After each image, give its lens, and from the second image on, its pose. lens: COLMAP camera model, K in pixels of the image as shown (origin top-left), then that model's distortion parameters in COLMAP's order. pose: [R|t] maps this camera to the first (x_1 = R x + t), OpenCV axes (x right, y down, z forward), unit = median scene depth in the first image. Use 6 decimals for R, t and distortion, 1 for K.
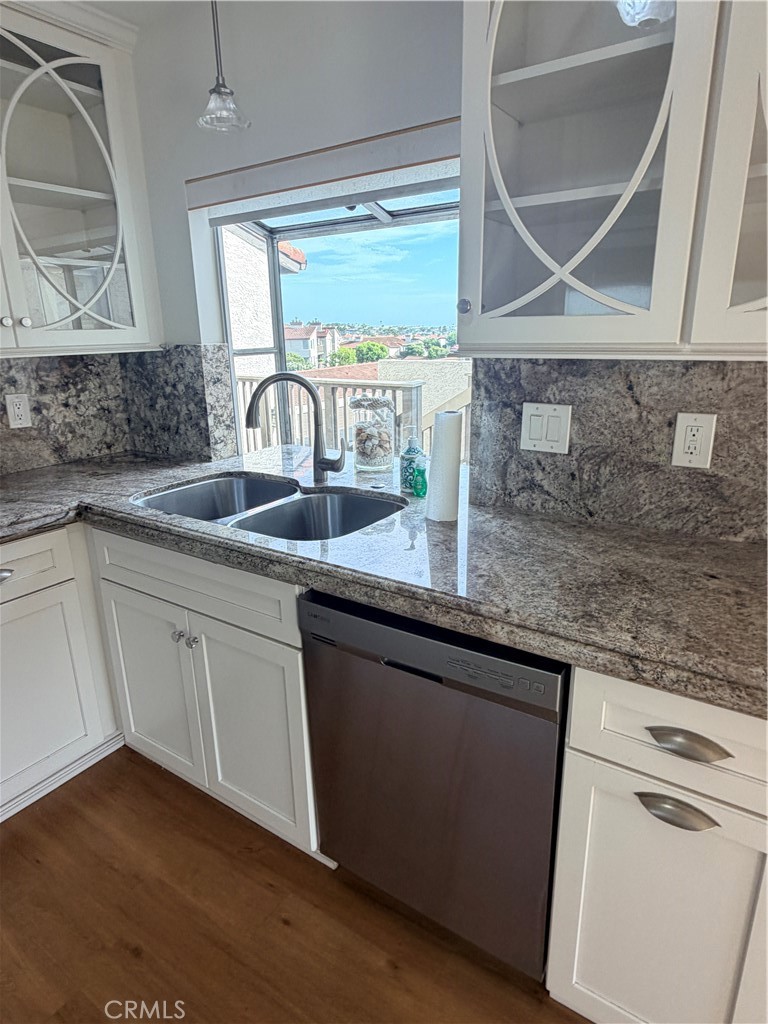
lens RADIAL K [[601.2, 0, 384.0], [0, 601.2, 512.0], [0, 0, 1]] dist [-0.003309, -0.001371]
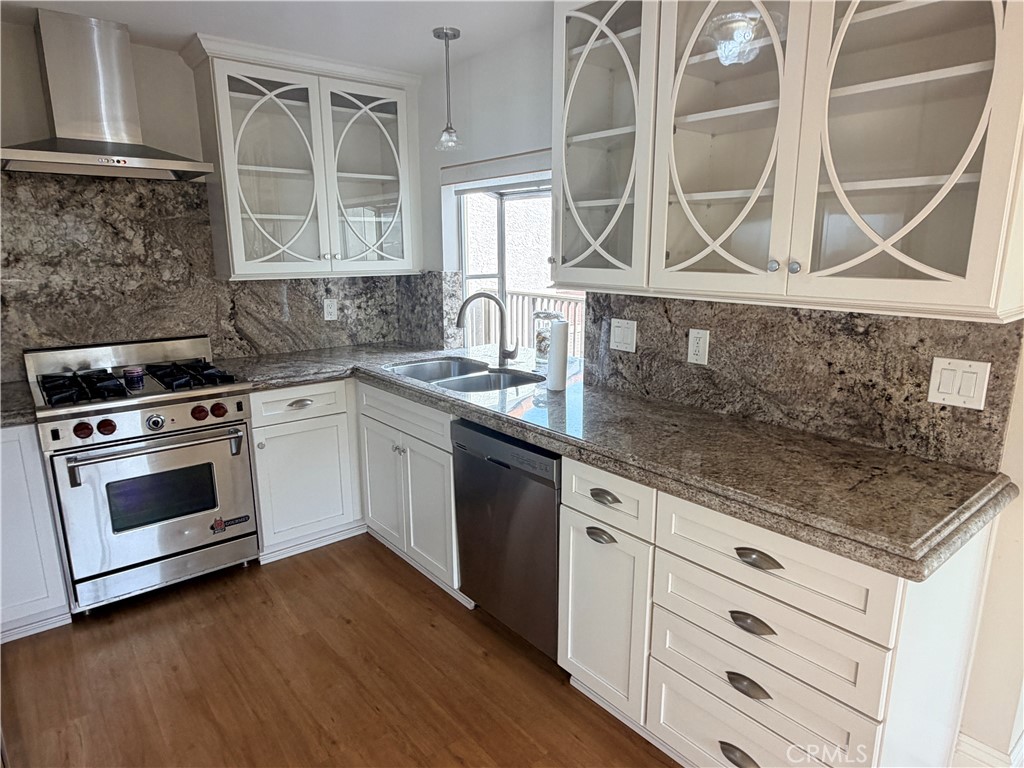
lens RADIAL K [[619.6, 0, 514.9], [0, 619.6, 385.4], [0, 0, 1]] dist [-0.001207, -0.000099]
pose [[0.959072, 0.077907, -0.272235, 0.378882], [-0.096753, 0.993704, -0.056483, 0.089544], [0.266121, 0.080511, 0.960572, -0.503663]]
